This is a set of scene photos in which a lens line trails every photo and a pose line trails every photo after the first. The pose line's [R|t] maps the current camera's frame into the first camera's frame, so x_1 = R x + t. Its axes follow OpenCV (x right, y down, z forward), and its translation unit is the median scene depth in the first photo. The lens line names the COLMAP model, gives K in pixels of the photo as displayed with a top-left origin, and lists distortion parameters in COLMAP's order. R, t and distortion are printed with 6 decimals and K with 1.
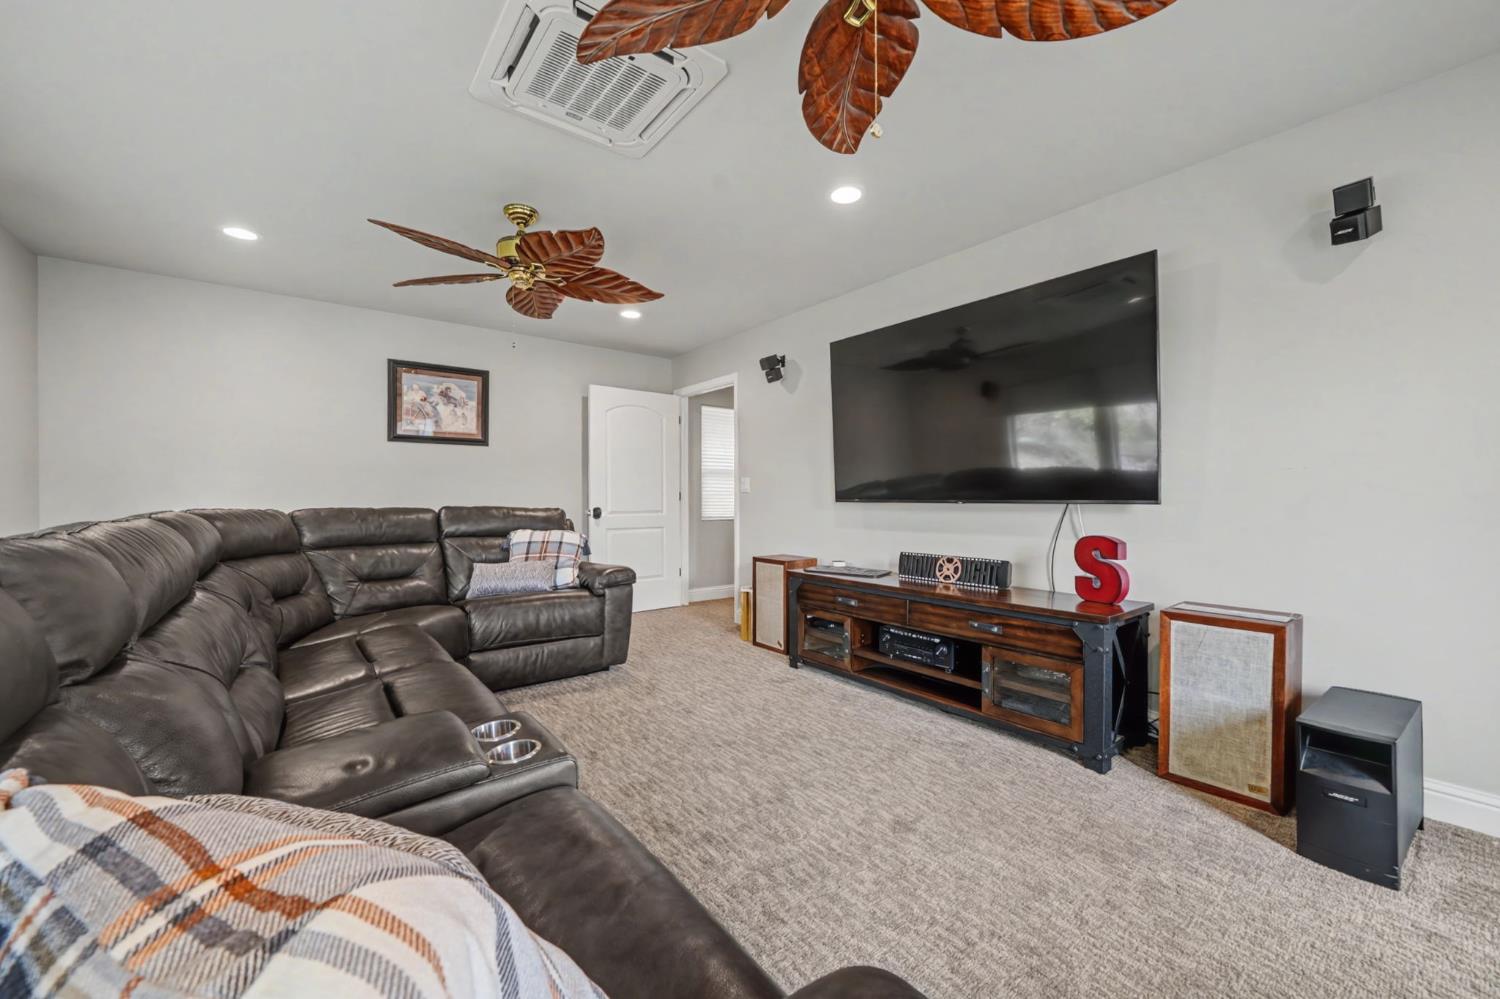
lens RADIAL K [[585.4, 0, 751.4], [0, 585.4, 499.8], [0, 0, 1]] dist [-0.001451, -0.000013]
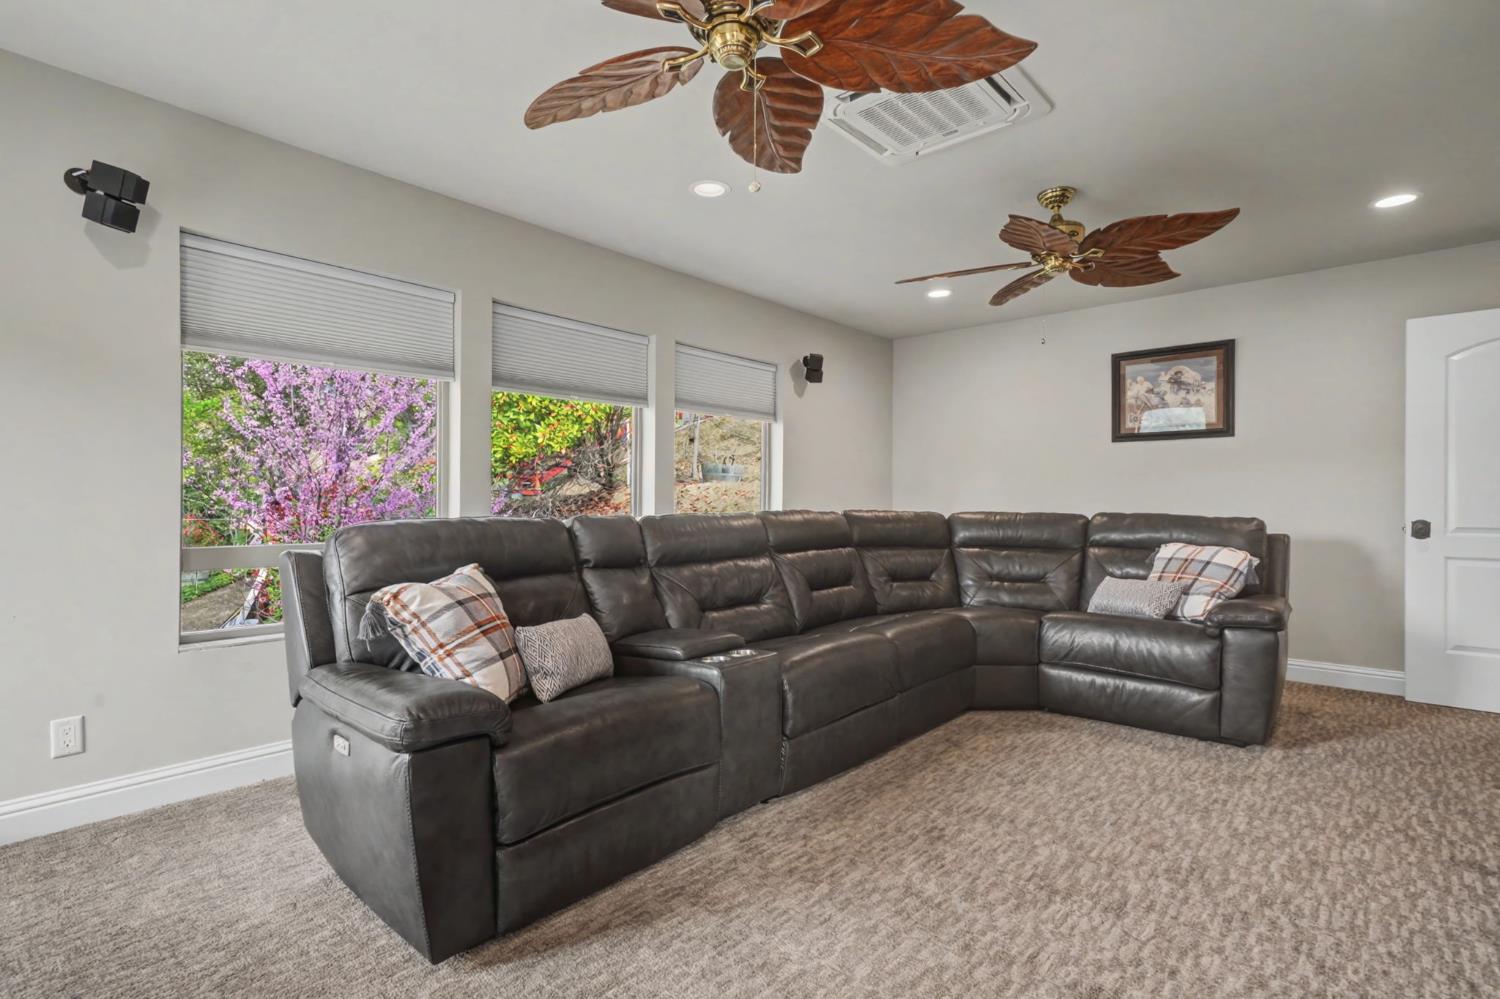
lens RADIAL K [[768.7, 0, 749.7], [0, 768.7, 498.8], [0, 0, 1]] dist [0.025353, -0.002301]
pose [[0.190902, -0.000966, -0.981609, 0.574461], [-0.007465, 0.999969, -0.002436, -0.003091], [0.981581, 0.007793, 0.190889, 0.235485]]
